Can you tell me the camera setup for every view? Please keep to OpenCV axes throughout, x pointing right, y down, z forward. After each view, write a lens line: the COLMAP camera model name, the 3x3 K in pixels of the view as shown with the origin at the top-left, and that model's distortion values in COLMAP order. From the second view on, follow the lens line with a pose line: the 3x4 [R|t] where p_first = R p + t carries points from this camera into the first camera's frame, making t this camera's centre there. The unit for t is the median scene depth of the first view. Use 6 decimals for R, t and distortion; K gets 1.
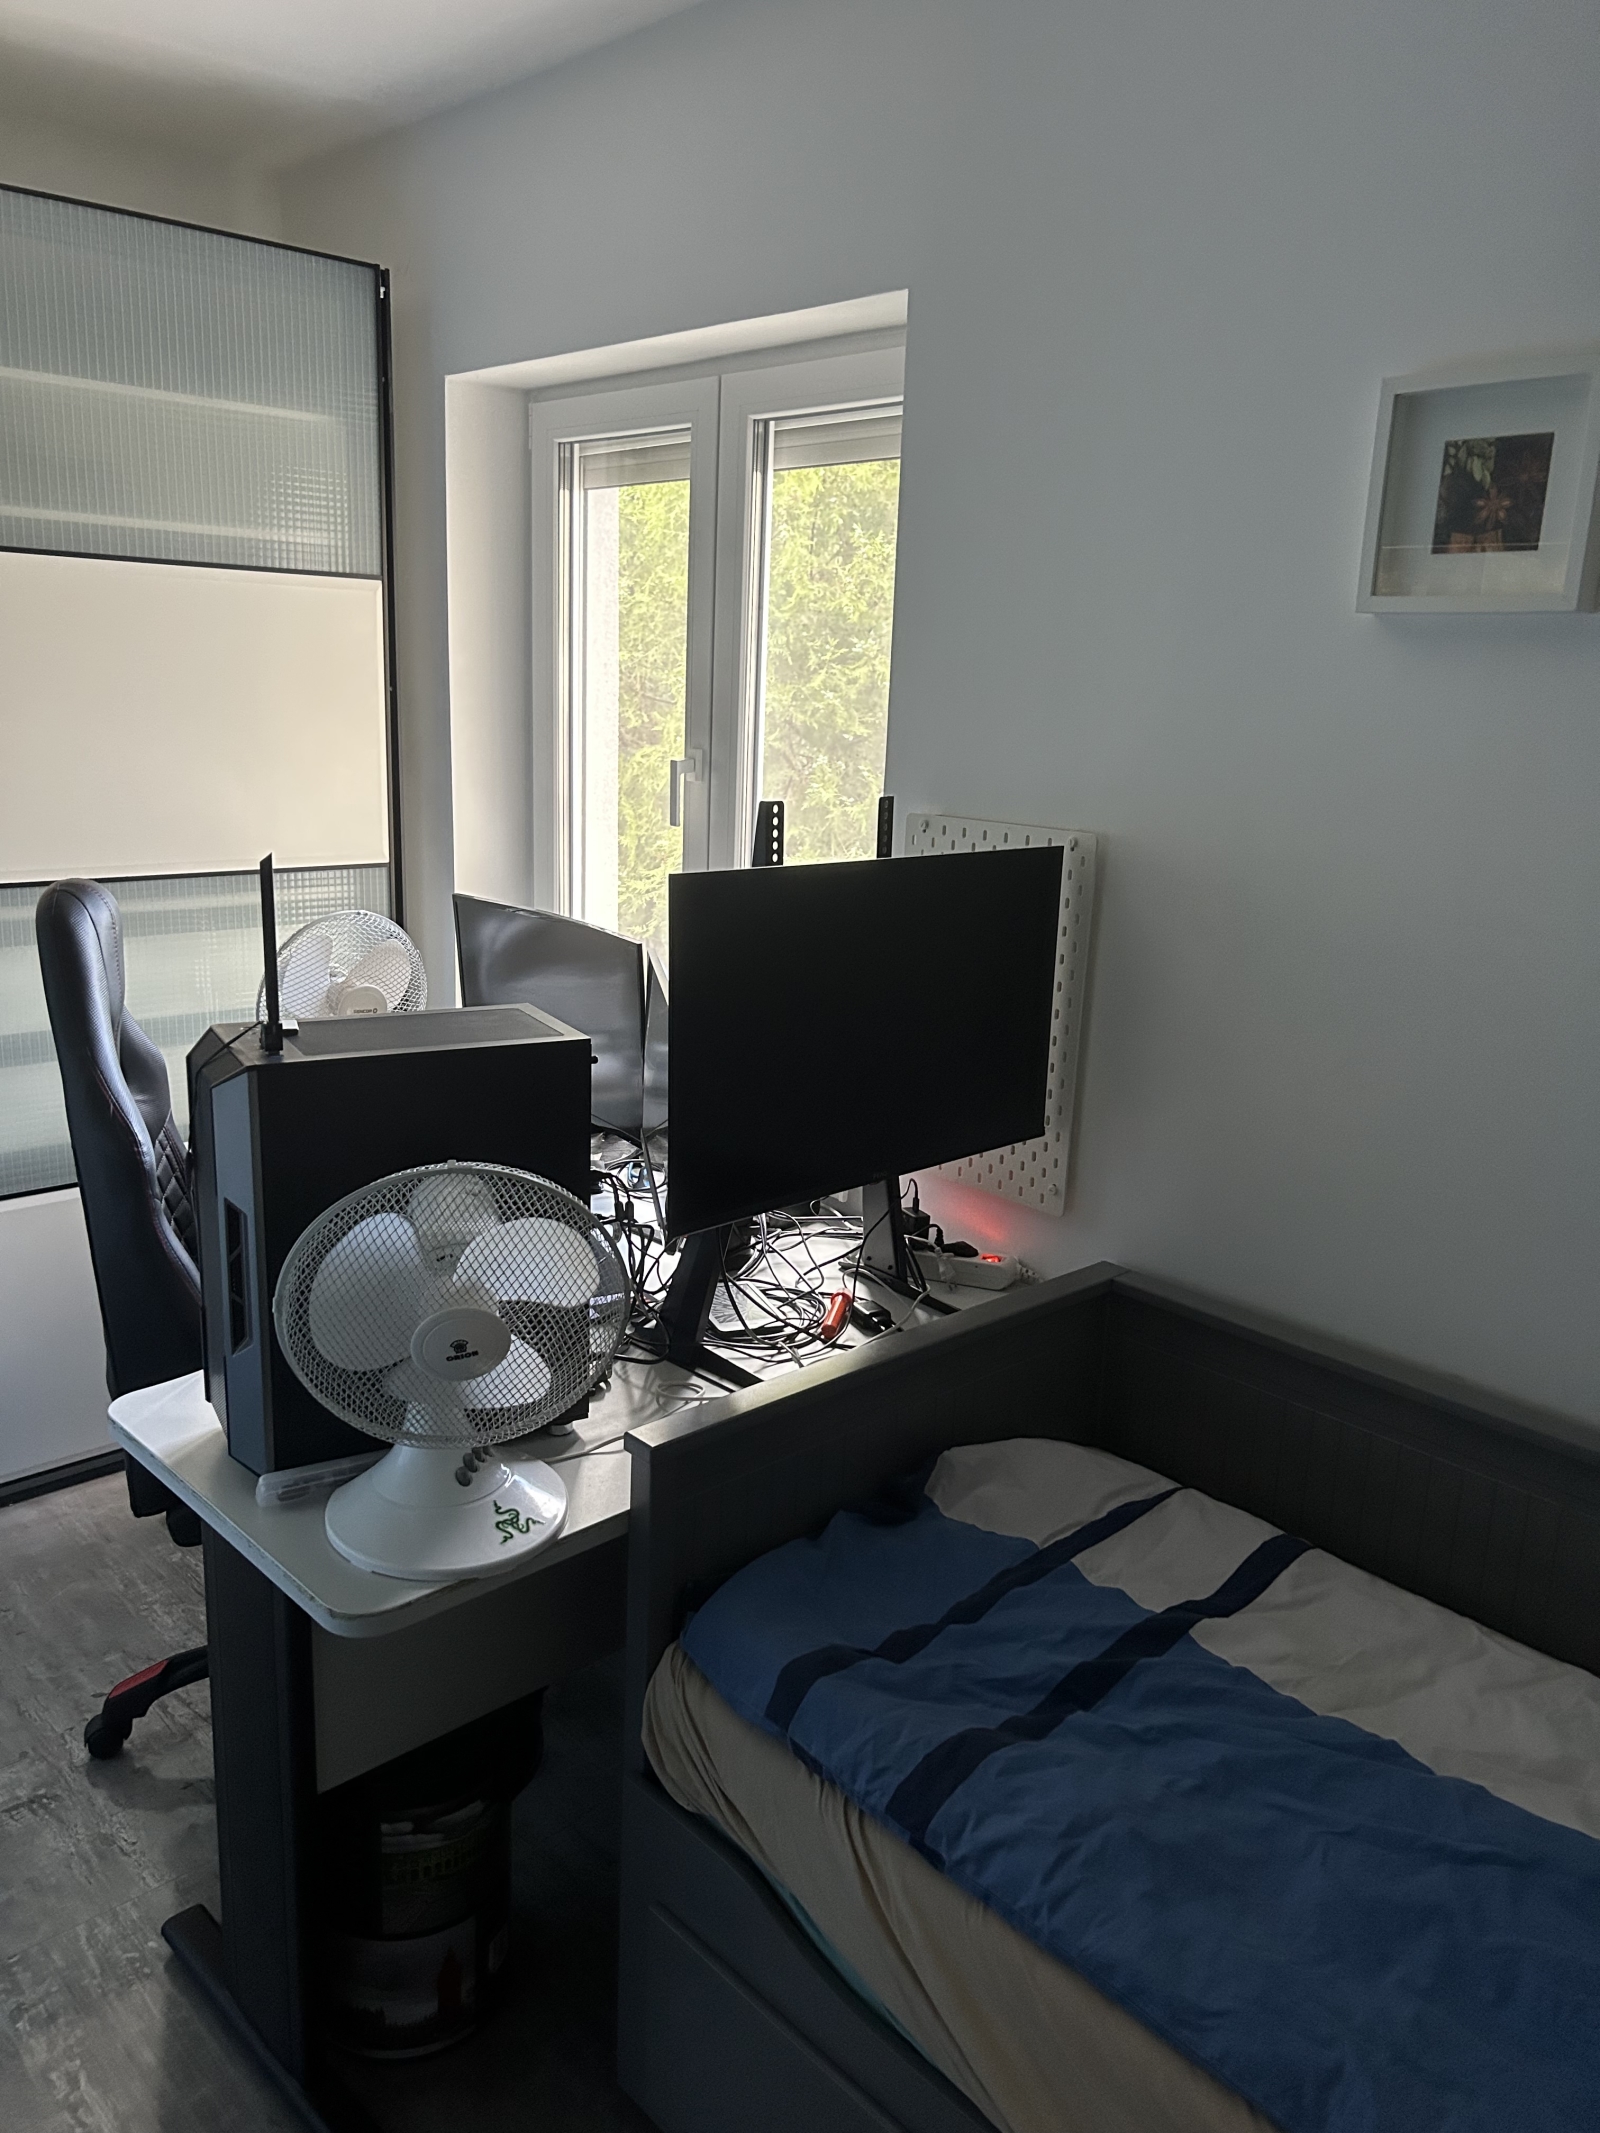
lens RADIAL K [[1592.9, 0, 800.0], [0, 1592.9, 1066.5], [0, 0, 1]] dist [0.053892, -0.065476]
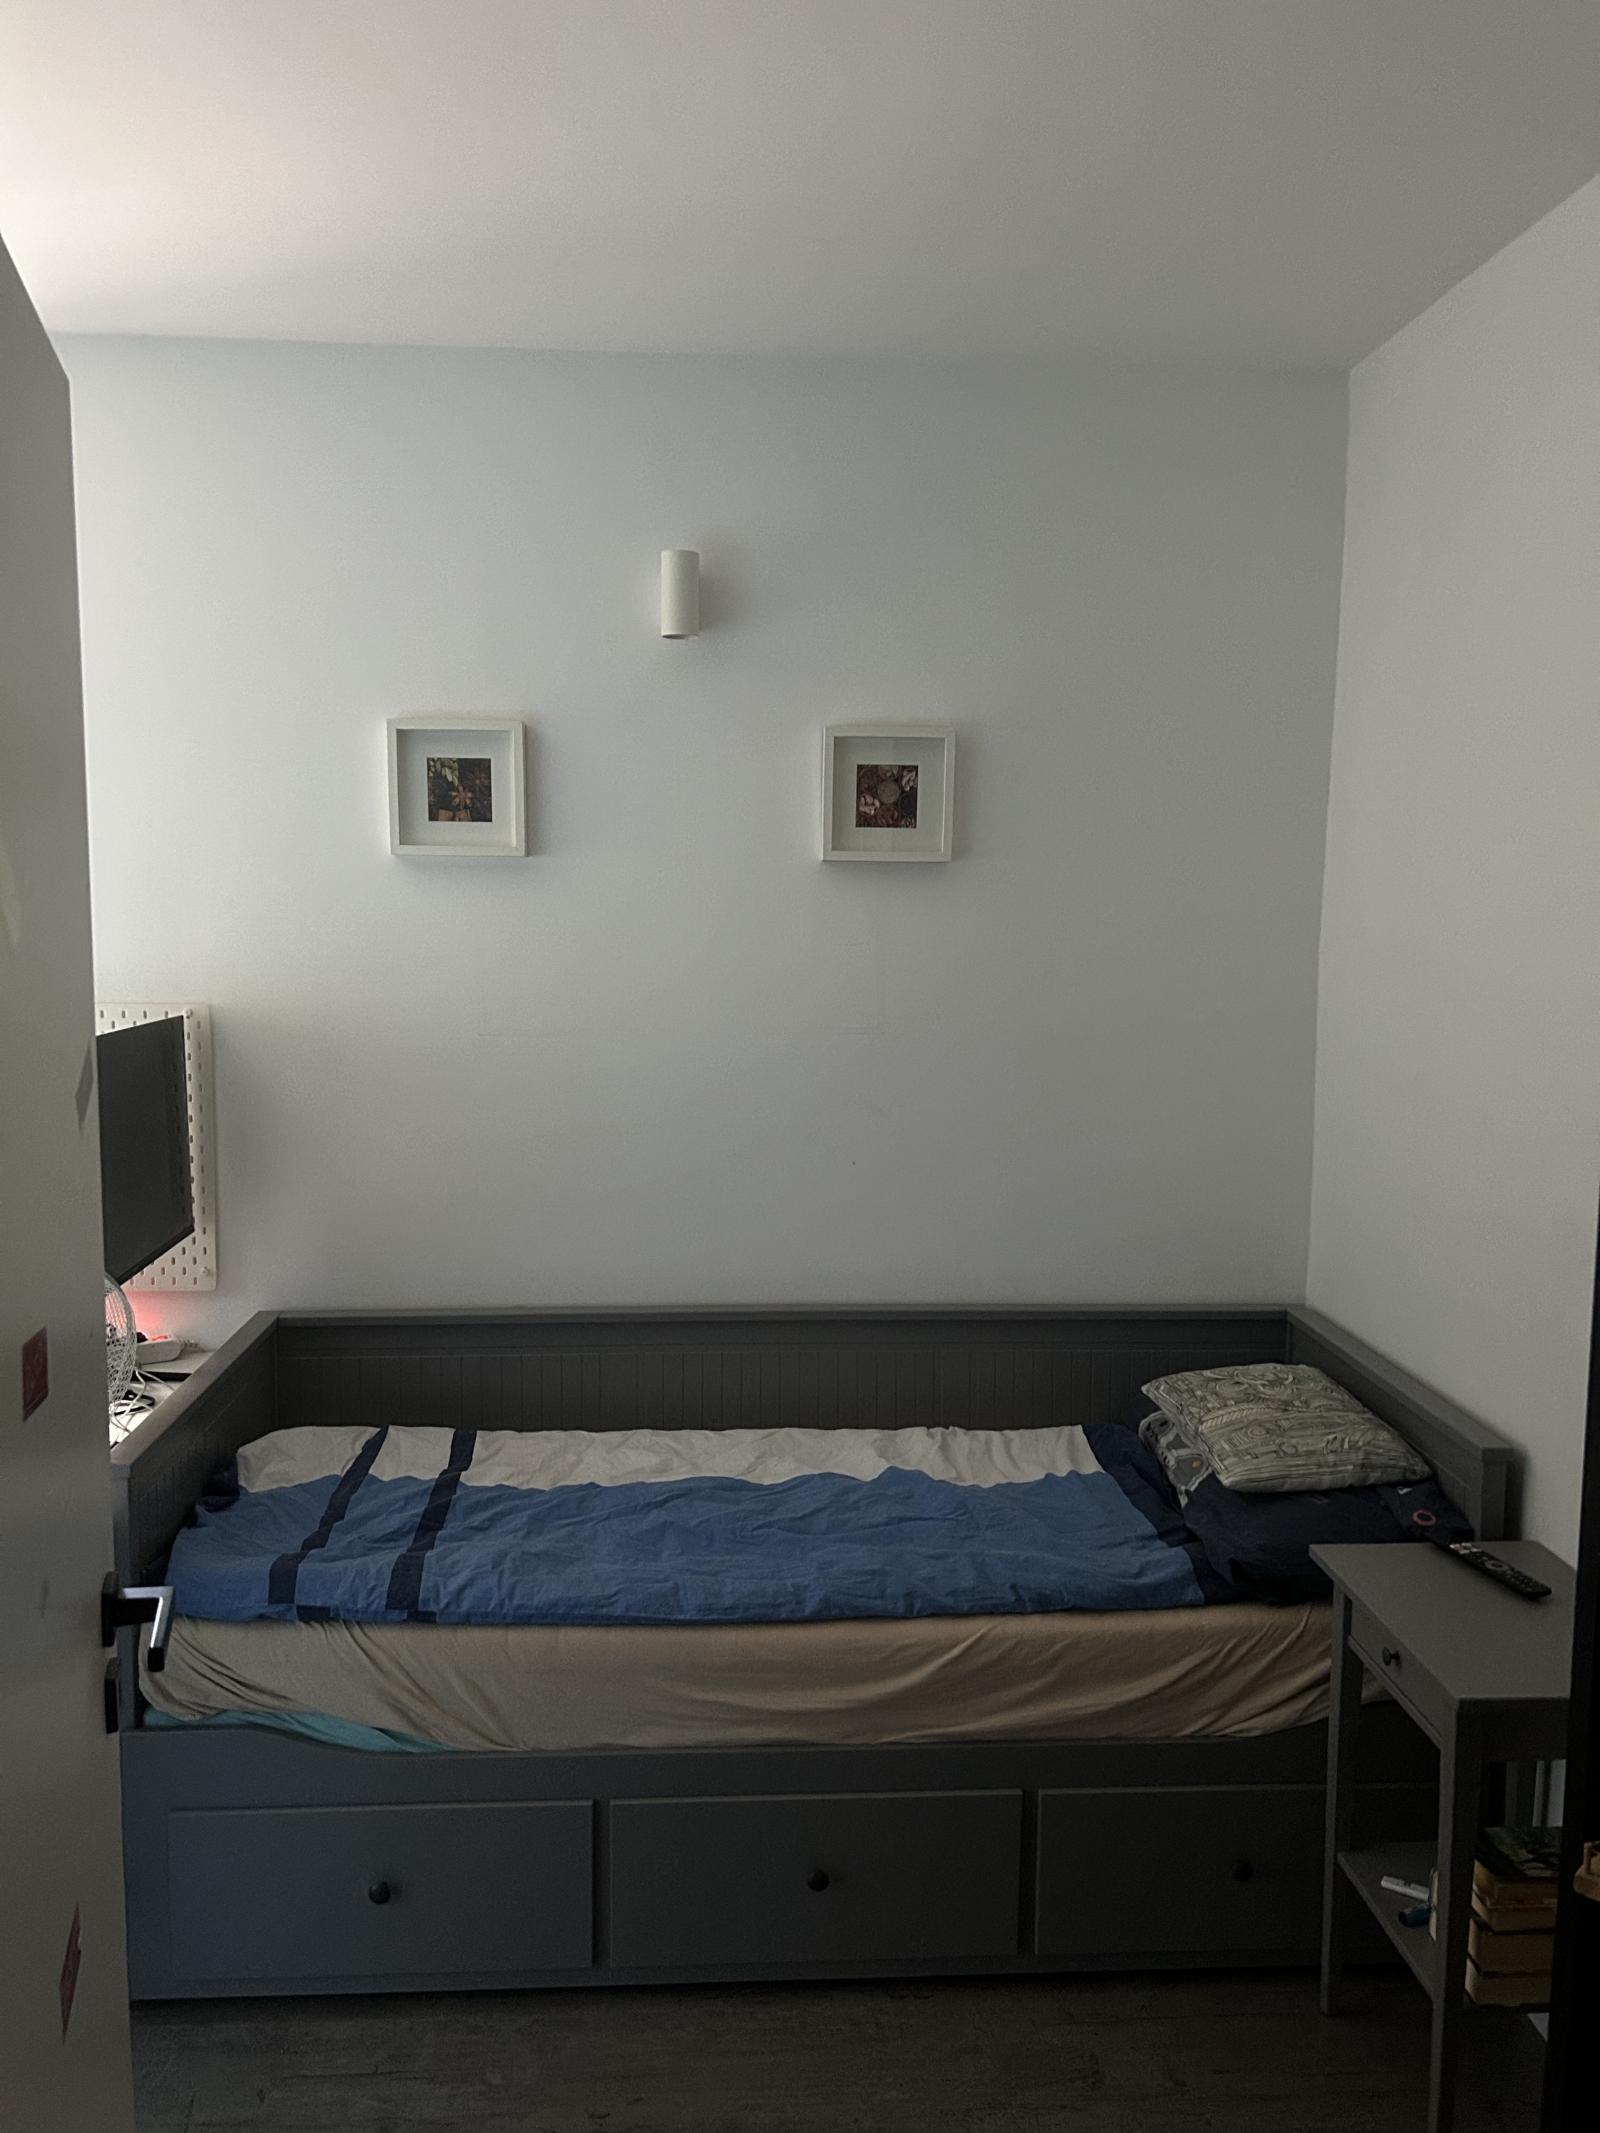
lens RADIAL K [[1592.9, 0, 800.0], [0, 1592.9, 1066.5], [0, 0, 1]] dist [0.053892, -0.065476]
pose [[0.626765, -0.106587, 0.771884, -0.701406], [0.198339, 0.979795, -0.025753, 0.054973], [-0.753543, 0.169236, 0.635242, -0.322515]]
